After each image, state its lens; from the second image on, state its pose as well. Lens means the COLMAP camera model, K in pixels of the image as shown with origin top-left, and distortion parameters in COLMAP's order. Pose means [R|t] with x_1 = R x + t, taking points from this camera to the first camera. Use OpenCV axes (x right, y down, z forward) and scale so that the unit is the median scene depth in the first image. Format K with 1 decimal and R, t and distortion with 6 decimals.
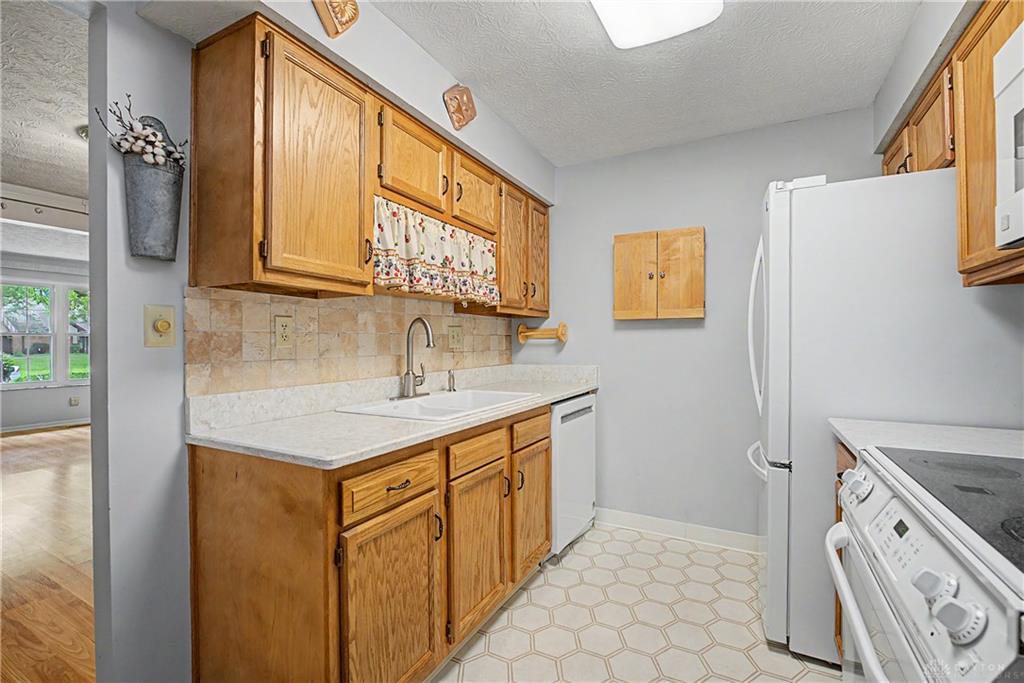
lens RADIAL K [[451.9, 0, 513.5], [0, 451.9, 342.2], [0, 0, 1]] dist [-0.009915, 0.001438]
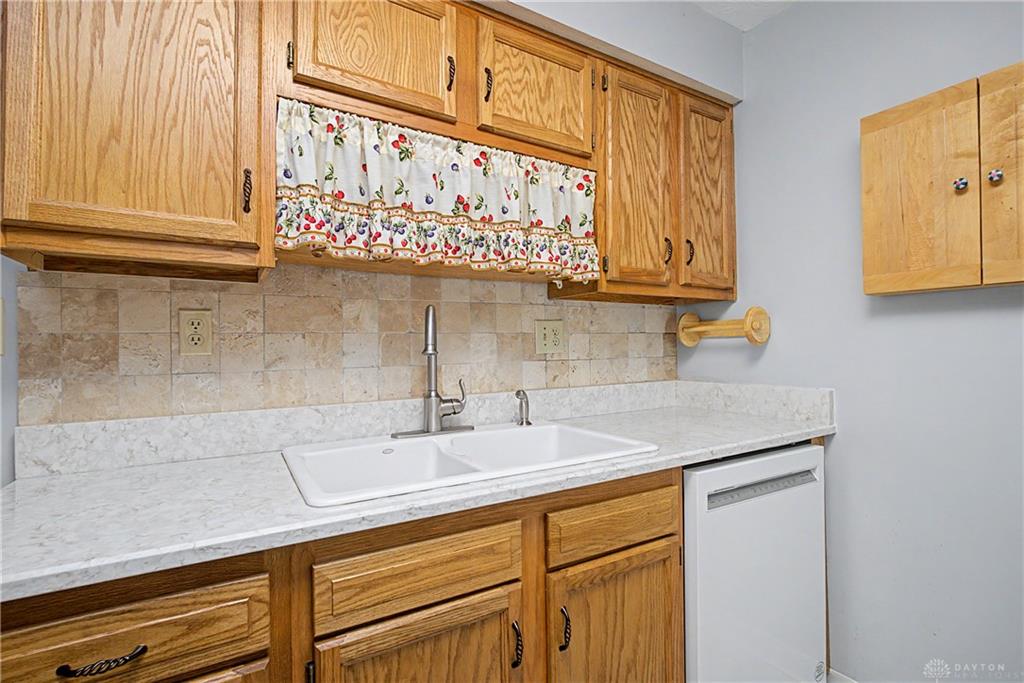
lens RADIAL K [[481.3, 0, 510.0], [0, 481.3, 342.1], [0, 0, 1]] dist [-0.010979, 0.002900]
pose [[0.855947, -0.012886, -0.516903, 0.214615], [0.009048, 0.999910, -0.009945, 0.002600], [0.516985, 0.003836, 0.855986, 0.491418]]
